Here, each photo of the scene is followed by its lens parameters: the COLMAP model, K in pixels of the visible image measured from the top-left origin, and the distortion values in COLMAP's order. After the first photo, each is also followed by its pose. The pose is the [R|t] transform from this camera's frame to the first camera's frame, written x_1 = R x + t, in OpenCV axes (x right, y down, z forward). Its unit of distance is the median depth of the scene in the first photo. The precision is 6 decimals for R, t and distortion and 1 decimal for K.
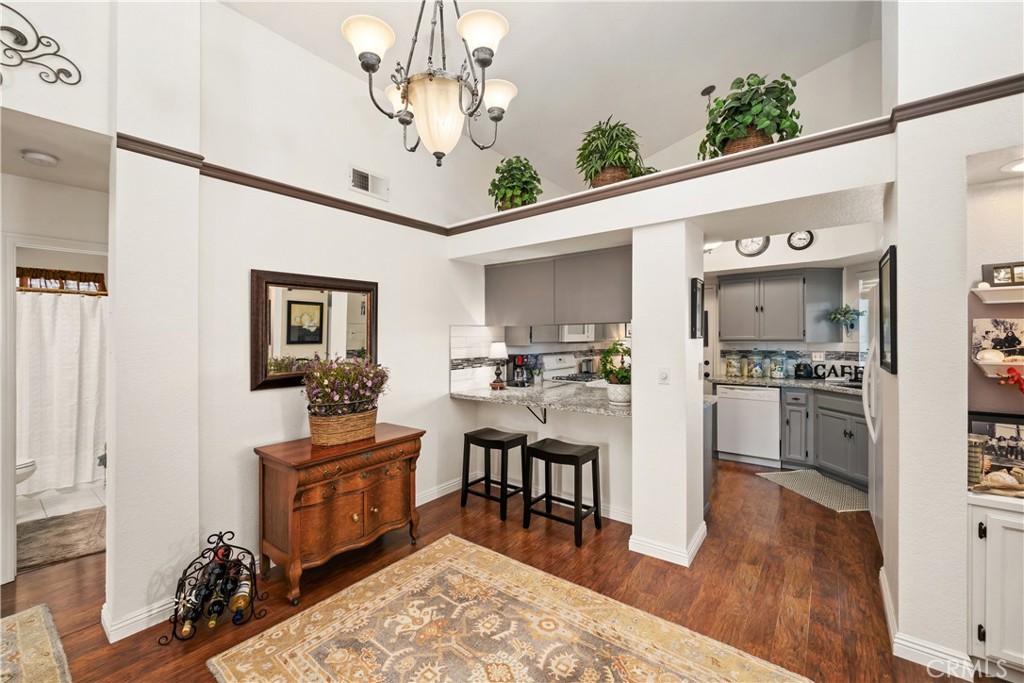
lens RADIAL K [[413.2, 0, 514.2], [0, 413.2, 336.2], [0, 0, 1]] dist [-0.001407, -0.000369]
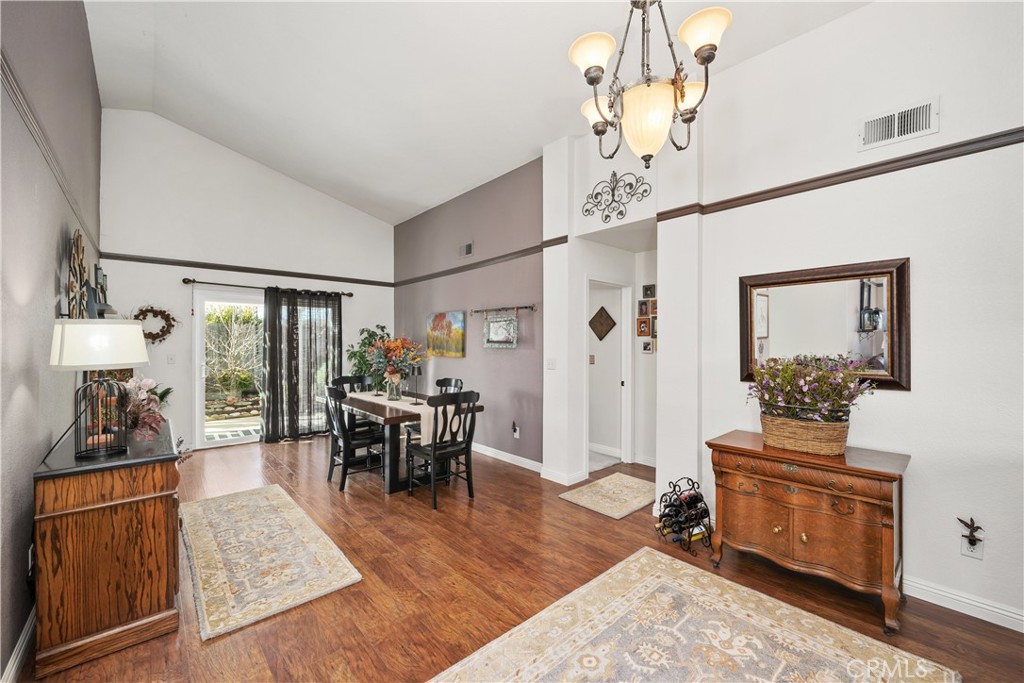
lens RADIAL K [[418.3, 0, 528.5], [0, 418.3, 339.4], [0, 0, 1]] dist [-0.002614, -0.000284]
pose [[-0.171794, -0.000248, -0.985133, 0.604659], [0.000729, 1.000000, -0.000379, 0.013695], [0.985133, -0.000783, -0.171794, 0.588767]]
